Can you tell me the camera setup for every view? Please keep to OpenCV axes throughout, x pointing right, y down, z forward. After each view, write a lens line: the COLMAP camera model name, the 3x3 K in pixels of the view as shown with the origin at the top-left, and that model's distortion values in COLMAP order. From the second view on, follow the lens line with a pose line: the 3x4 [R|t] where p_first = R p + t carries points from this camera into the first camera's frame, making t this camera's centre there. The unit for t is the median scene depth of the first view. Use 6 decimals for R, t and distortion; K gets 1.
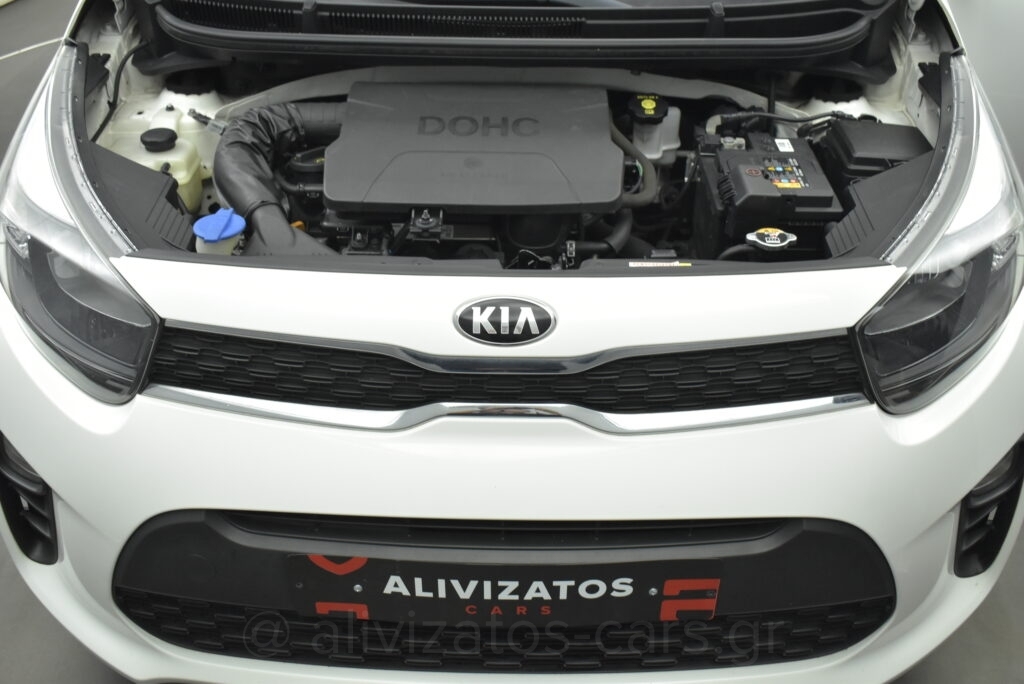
lens RADIAL K [[1008.3, 0, 513.9], [0, 1008.3, 340.7], [0, 0, 1]] dist [-0.080331, 0.000000]
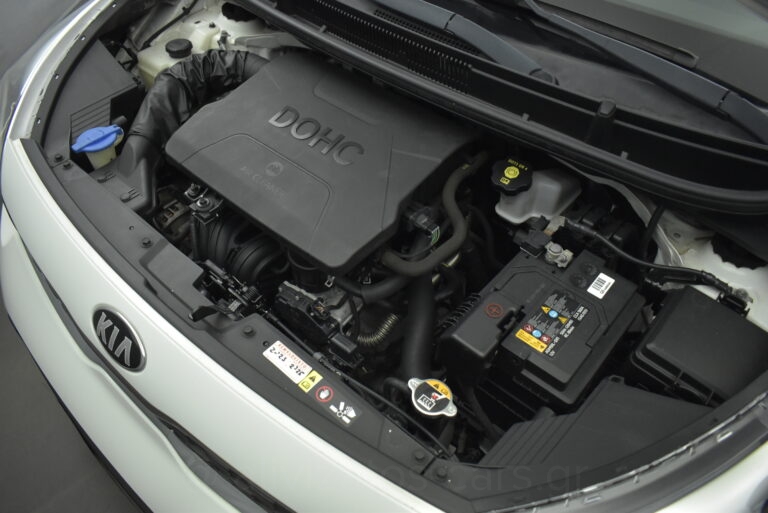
lens RADIAL K [[578.6, 0, 383.6], [0, 578.6, 256.2], [0, 0, 1]] dist [-0.104081, 0.013915]
pose [[0.760911, 0.480113, -0.436470, 0.345934], [-0.372261, 0.873976, 0.312391, -0.316025], [0.531447, -0.075221, 0.843745, 0.506397]]
